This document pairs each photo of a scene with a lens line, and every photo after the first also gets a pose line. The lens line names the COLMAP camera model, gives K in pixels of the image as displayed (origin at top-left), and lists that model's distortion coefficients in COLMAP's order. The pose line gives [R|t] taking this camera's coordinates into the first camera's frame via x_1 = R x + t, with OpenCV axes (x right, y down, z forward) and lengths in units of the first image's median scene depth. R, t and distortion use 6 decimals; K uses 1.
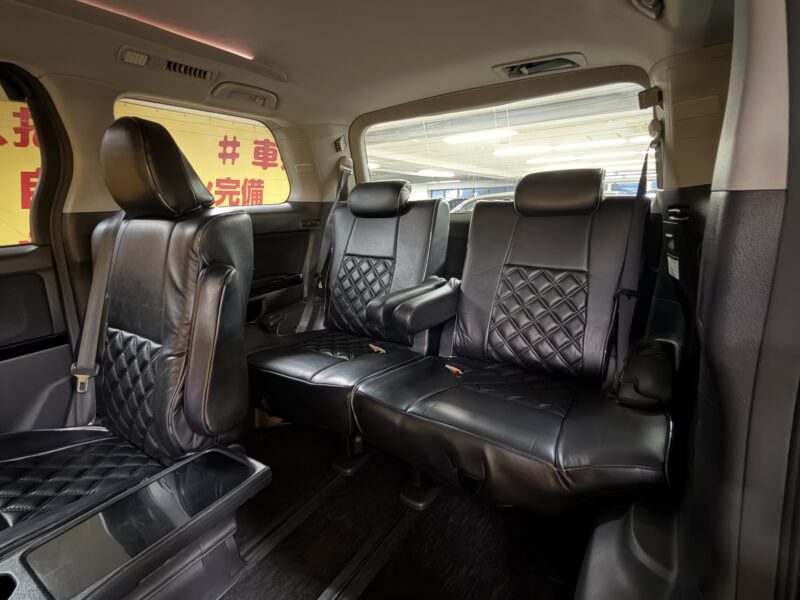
lens RADIAL K [[394.1, 0, 402.4], [0, 394.1, 299.8], [0, 0, 1]] dist [-0.009218, 0.001719]
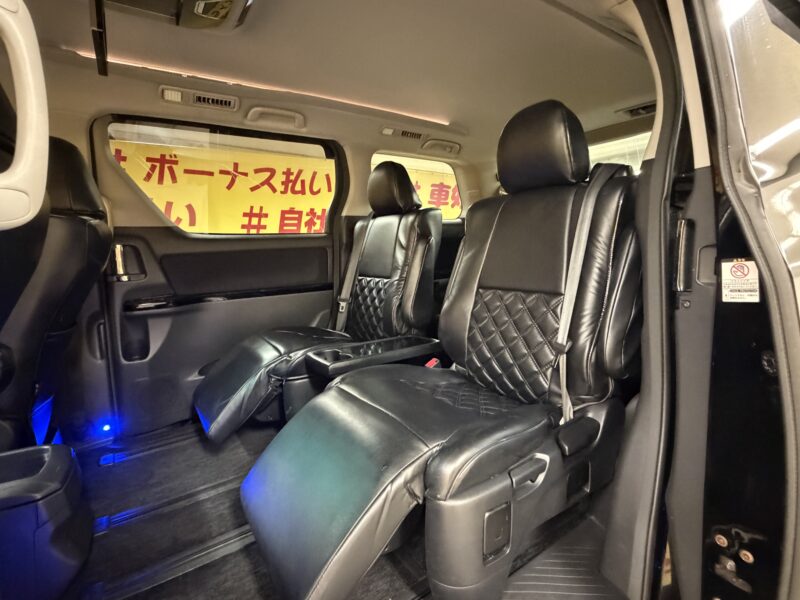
lens RADIAL K [[394.1, 0, 399.2], [0, 394.1, 302.0], [0, 0, 1]] dist [-0.009218, 0.001719]
pose [[0.919393, 0.066443, -0.387687, 0.126716], [-0.104163, 0.991569, -0.077083, 0.301583], [0.379297, 0.111252, 0.918563, -0.566925]]
